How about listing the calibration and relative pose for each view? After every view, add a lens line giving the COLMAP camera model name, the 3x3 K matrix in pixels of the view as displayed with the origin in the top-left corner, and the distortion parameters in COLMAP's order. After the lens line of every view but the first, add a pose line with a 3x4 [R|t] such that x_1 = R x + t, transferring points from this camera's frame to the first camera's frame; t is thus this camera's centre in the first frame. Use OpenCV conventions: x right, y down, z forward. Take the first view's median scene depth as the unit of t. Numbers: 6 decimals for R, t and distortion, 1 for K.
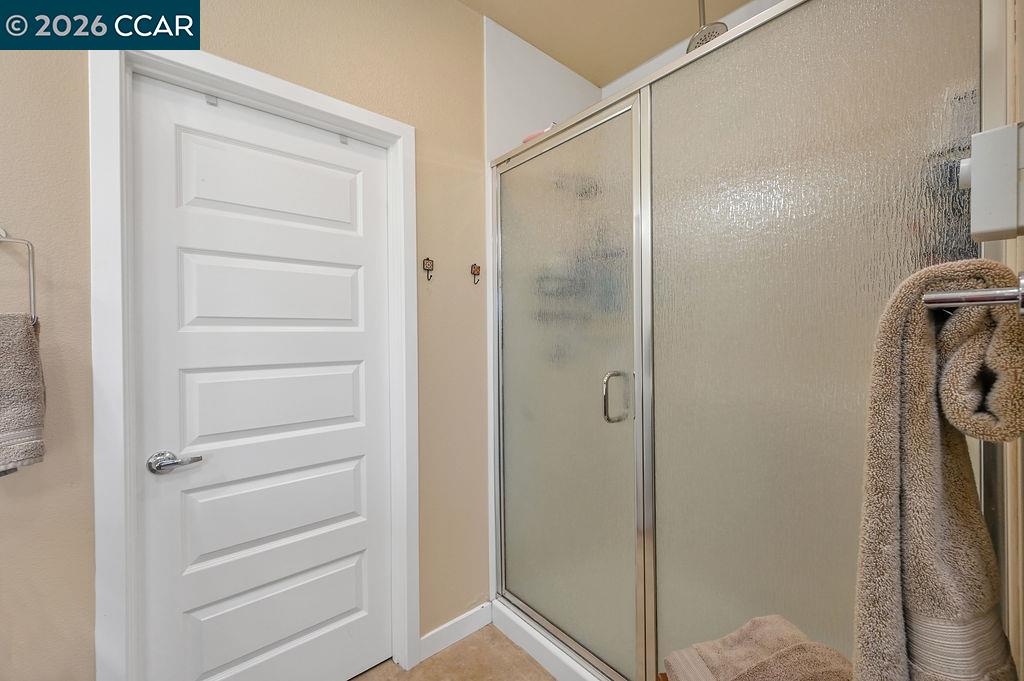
lens RADIAL K [[403.0, 0, 511.2], [0, 403.0, 339.5], [0, 0, 1]] dist [0.001522, -0.000169]
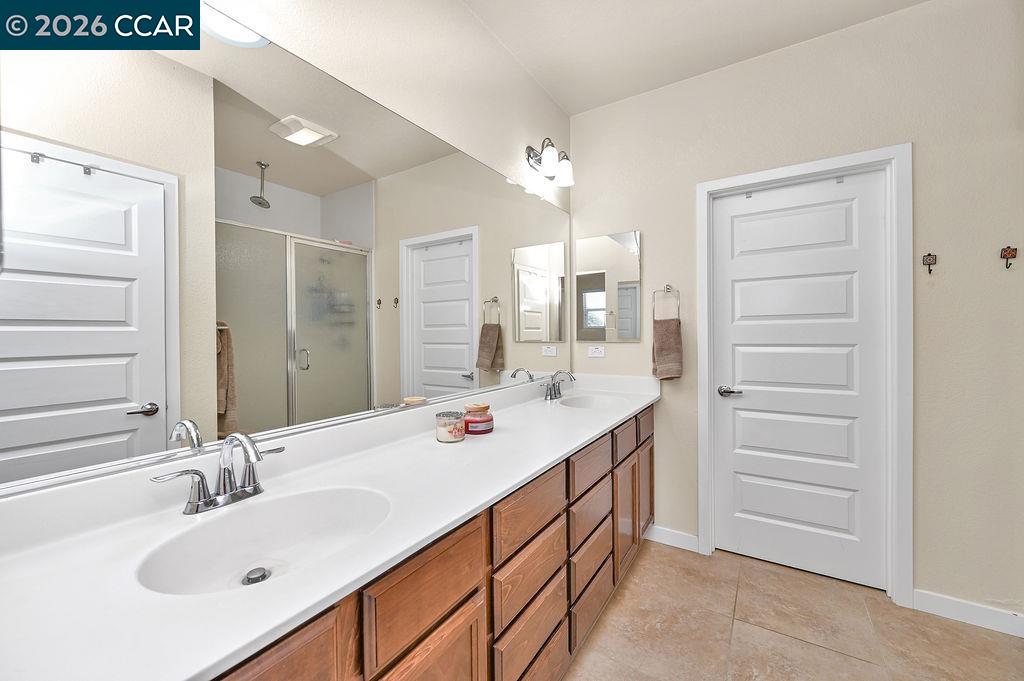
lens RADIAL K [[403.0, 0, 511.8], [0, 403.0, 335.9], [0, 0, 1]] dist [0.001522, -0.000169]
pose [[0.294638, 0.012856, -0.955523, 0.549195], [0.004714, 0.999878, 0.014906, 0.000500], [0.955597, -0.008896, 0.294541, -0.444868]]
